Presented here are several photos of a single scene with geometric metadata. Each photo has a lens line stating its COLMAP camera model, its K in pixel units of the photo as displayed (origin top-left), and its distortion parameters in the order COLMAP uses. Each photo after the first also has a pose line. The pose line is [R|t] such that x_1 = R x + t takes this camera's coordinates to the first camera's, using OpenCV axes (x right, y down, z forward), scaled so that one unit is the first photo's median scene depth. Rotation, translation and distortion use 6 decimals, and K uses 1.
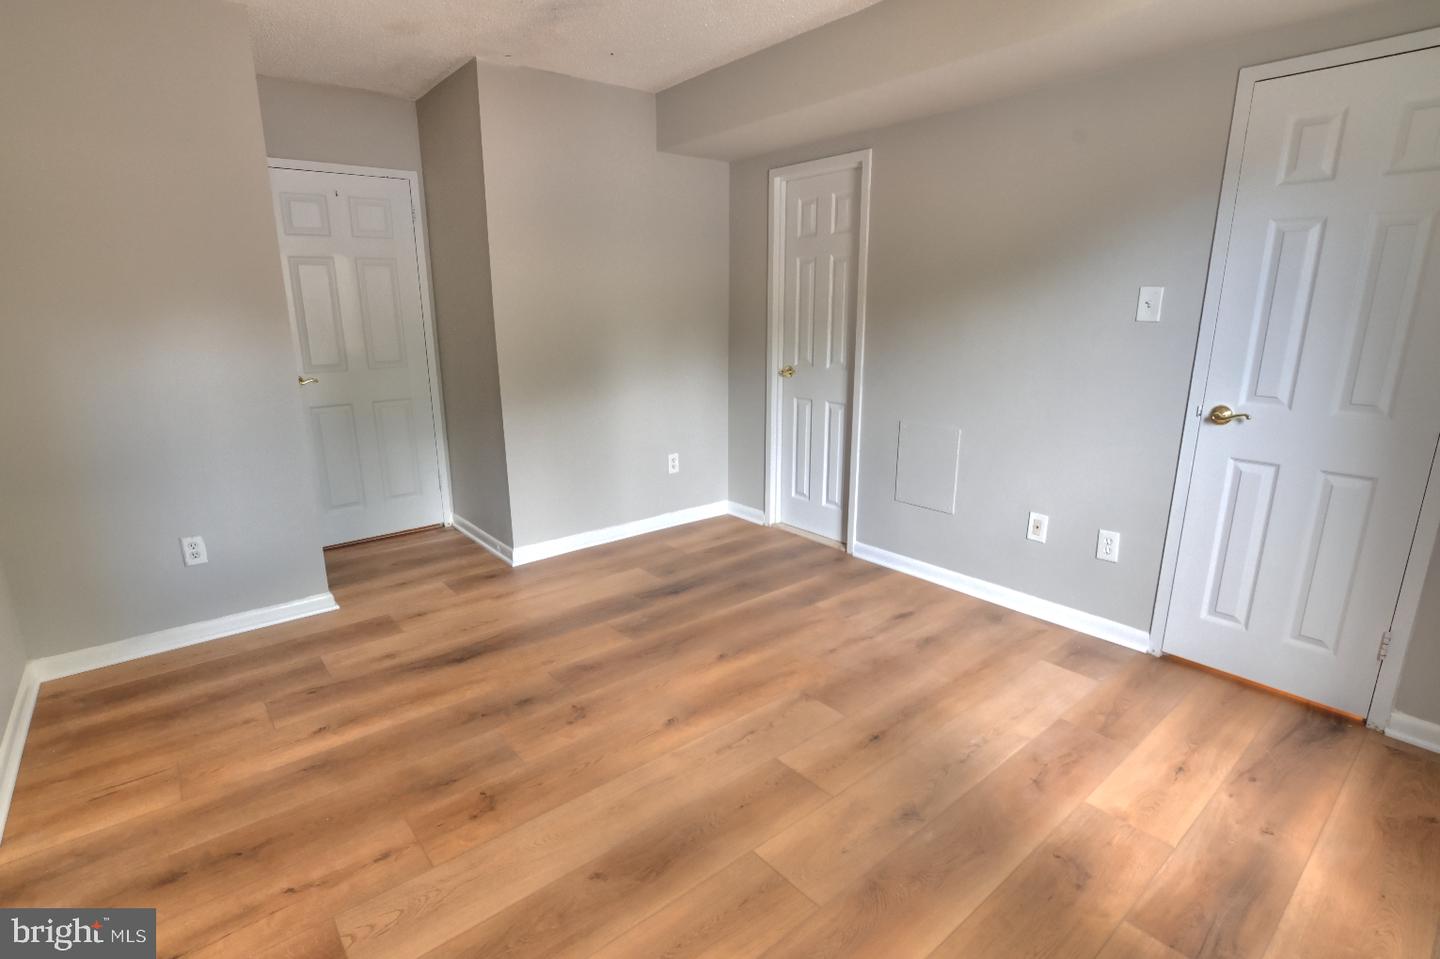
lens RADIAL K [[701.4, 0, 708.9], [0, 701.4, 479.2], [0, 0, 1]] dist [-0.027835, 0.007607]
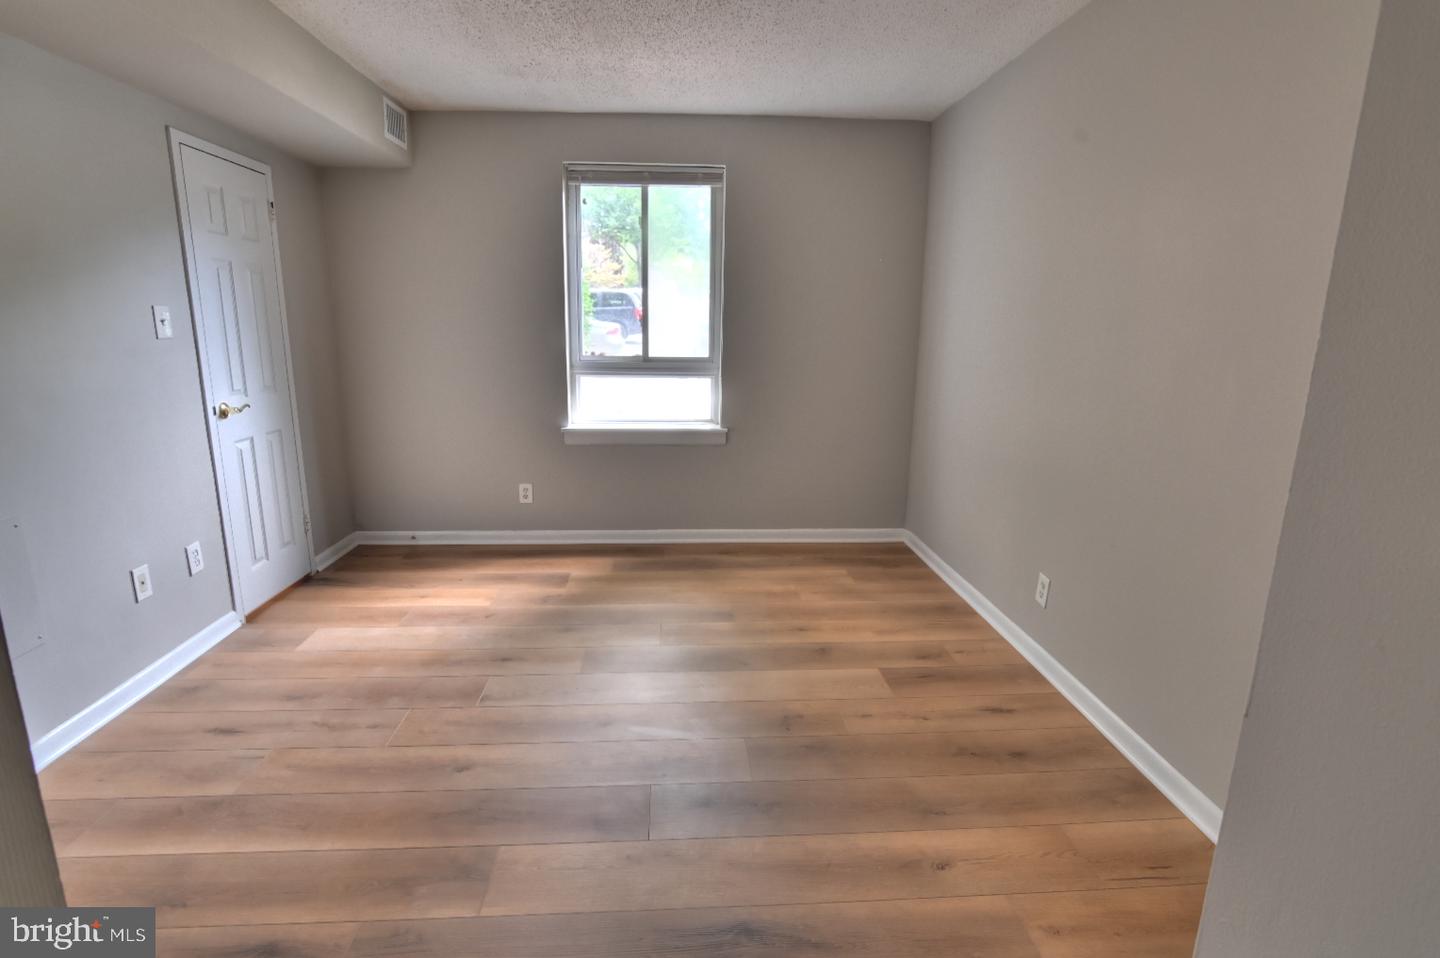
lens RADIAL K [[704.3, 0, 711.7], [0, 704.3, 477.7], [0, 0, 1]] dist [-0.029158, 0.008823]
pose [[-0.808448, -0.129718, 0.574094, -0.657184], [0.138143, 0.906342, 0.399325, -0.339344], [-0.572126, 0.402141, -0.714811, 1.354467]]
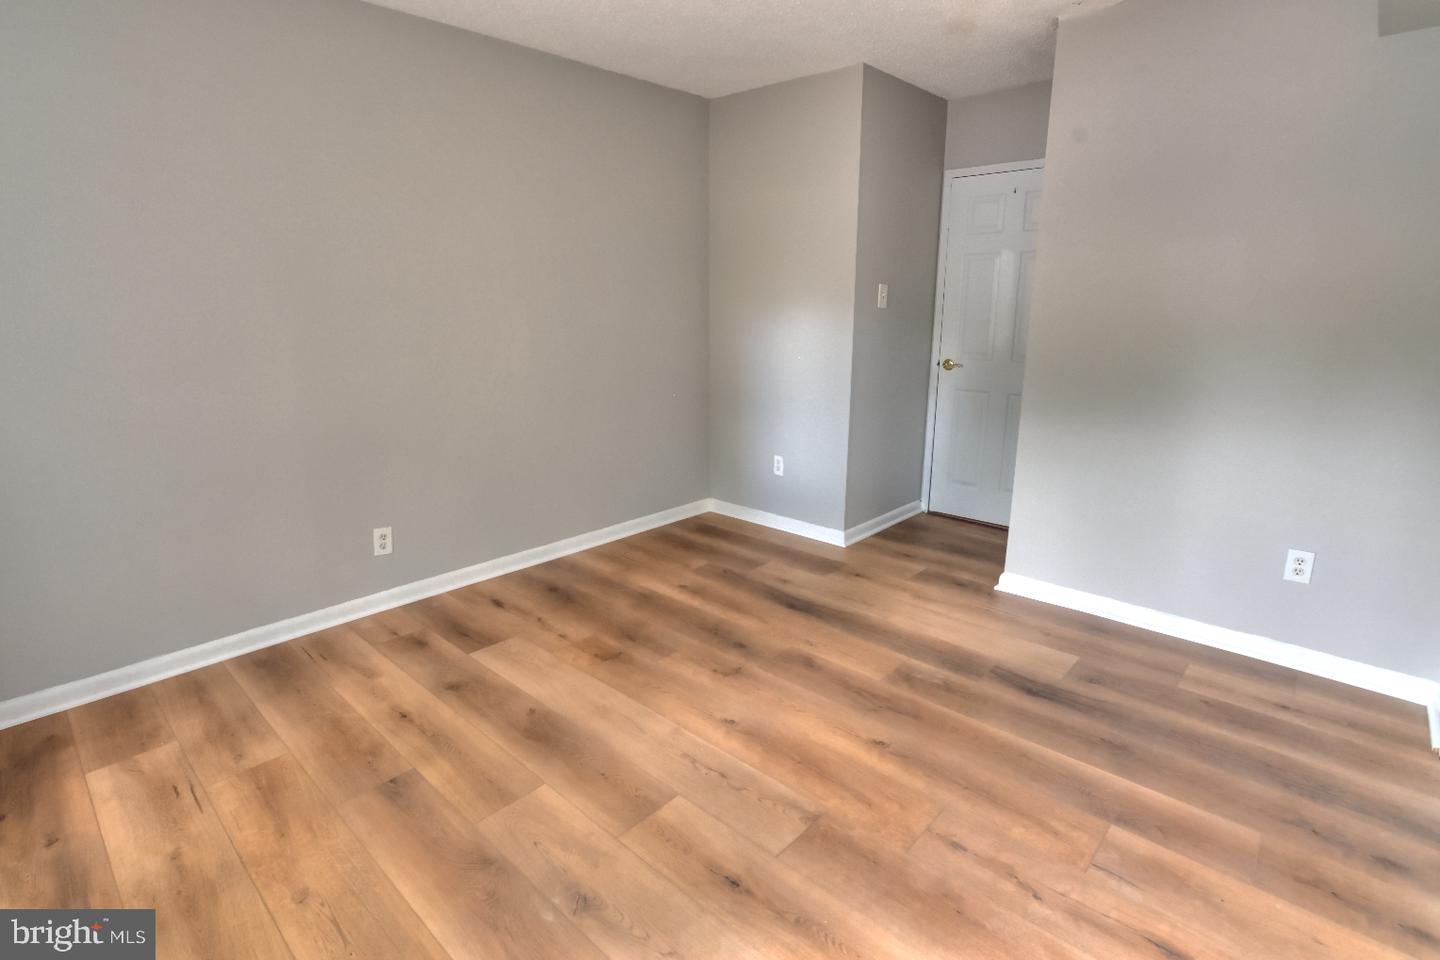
lens RADIAL K [[701.4, 0, 708.9], [0, 701.4, 479.7], [0, 0, 1]] dist [-0.027835, 0.007607]
pose [[0.128757, 0.250920, -0.959407, 0.726773], [-0.237980, 0.947007, 0.215739, -0.166822], [0.962698, 0.200542, 0.181647, 0.649985]]
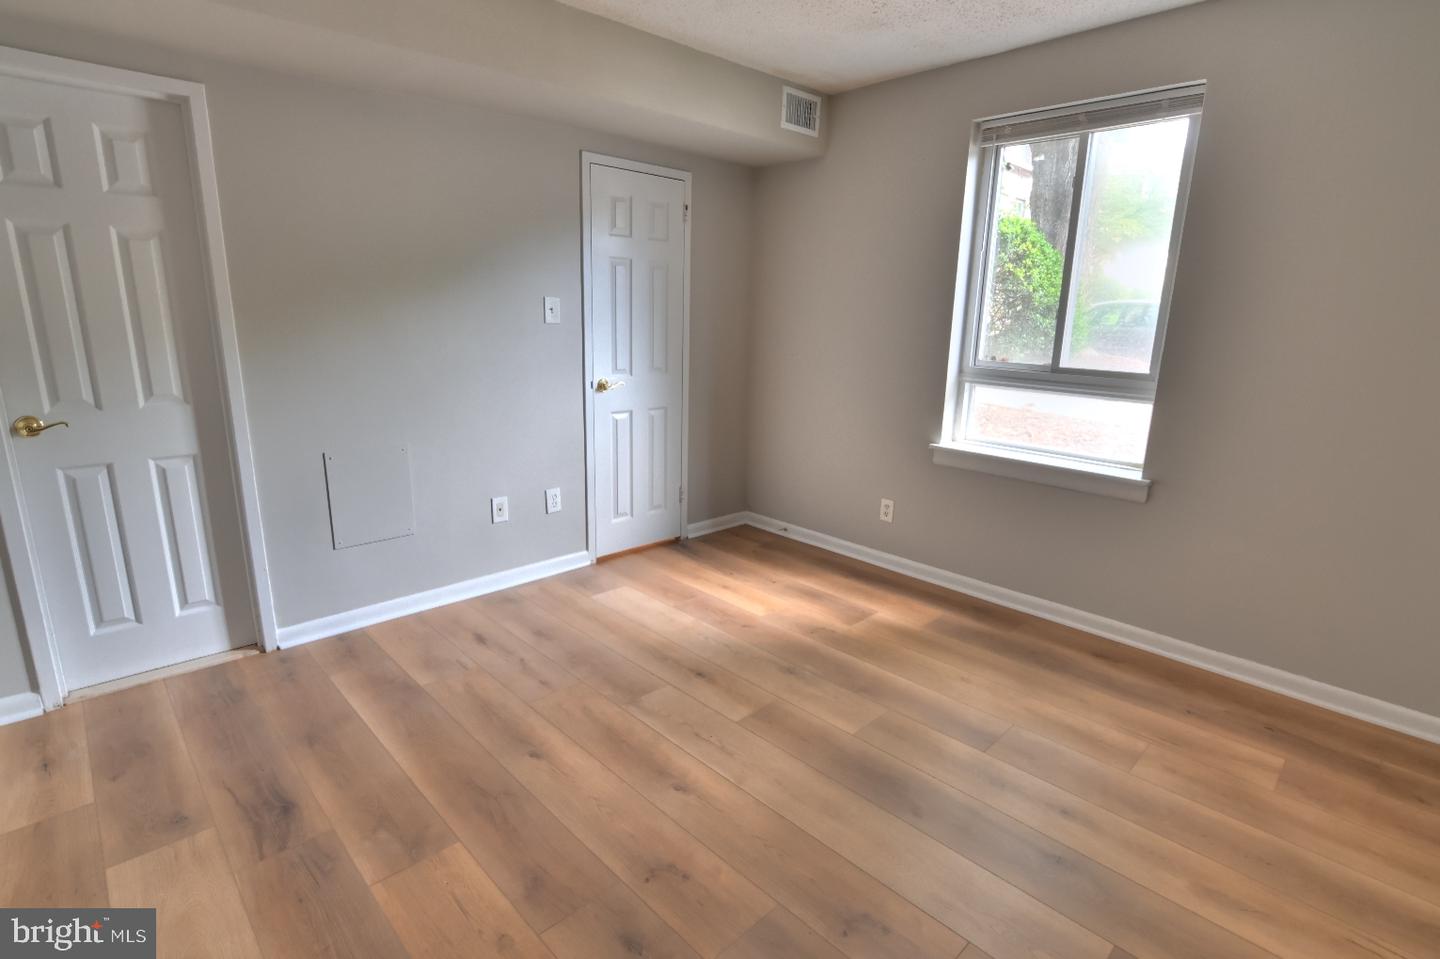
lens RADIAL K [[704.3, 0, 711.7], [0, 704.3, 478.2], [0, 0, 1]] dist [-0.029158, 0.008823]
pose [[-0.073389, -0.227695, 0.970963, -0.738794], [0.223947, 0.944962, 0.238524, -0.198977], [-0.971834, 0.234949, -0.018358, 0.797688]]
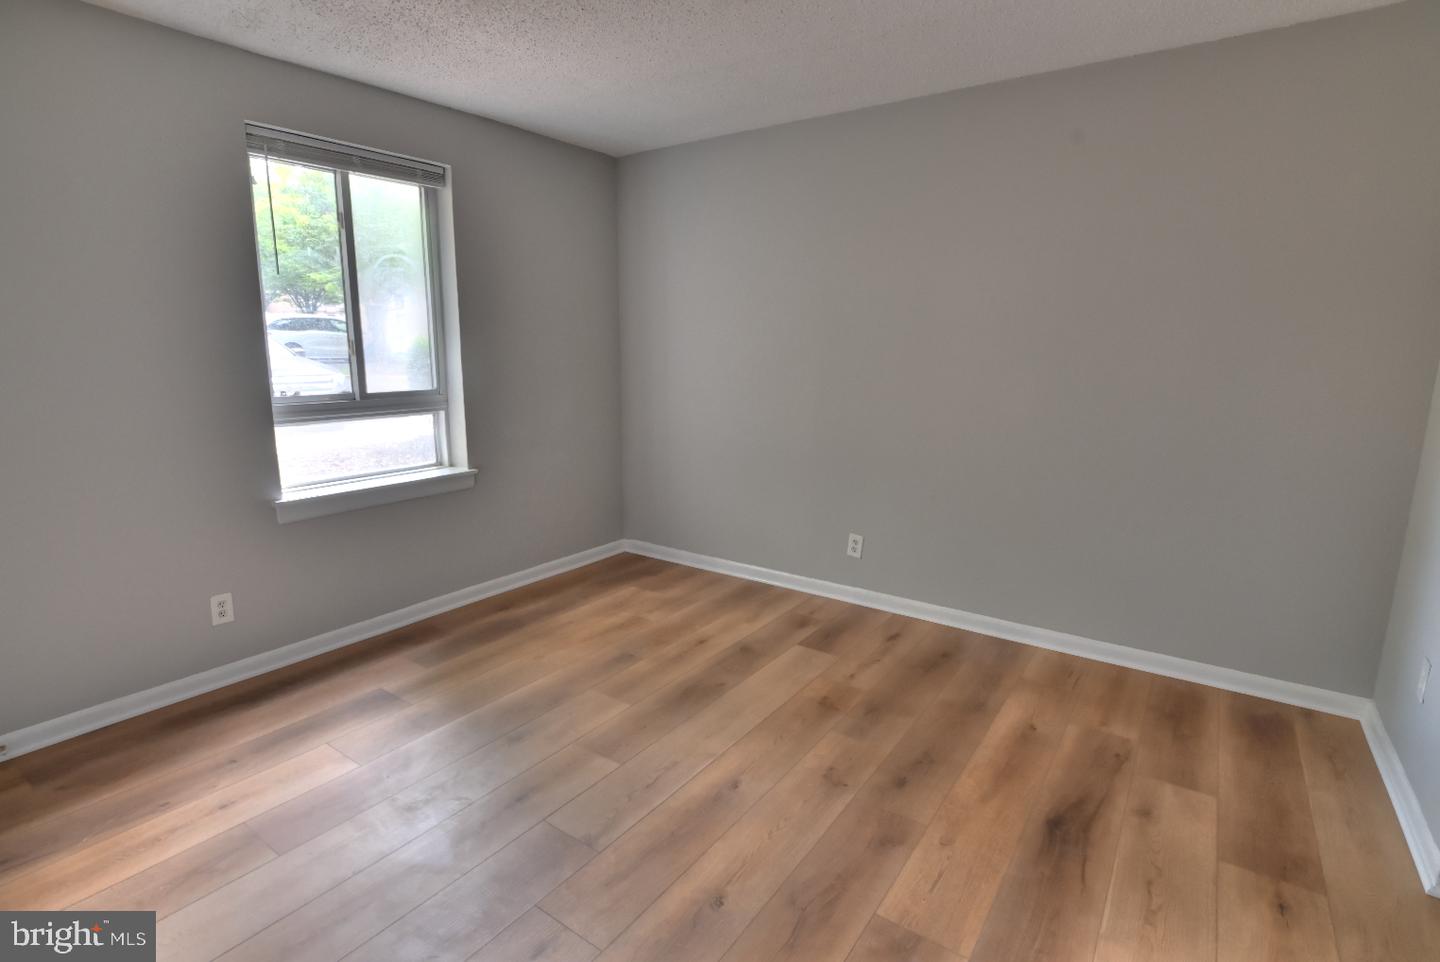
lens RADIAL K [[706.3, 0, 704.3], [0, 706.3, 481.9], [0, 0, 1]] dist [-0.032680, 0.011812]
pose [[-0.967654, 0.052271, -0.246807, 0.180154], [-0.057693, 0.906527, 0.418187, -0.381938], [0.245596, 0.418899, -0.874189, 1.487241]]
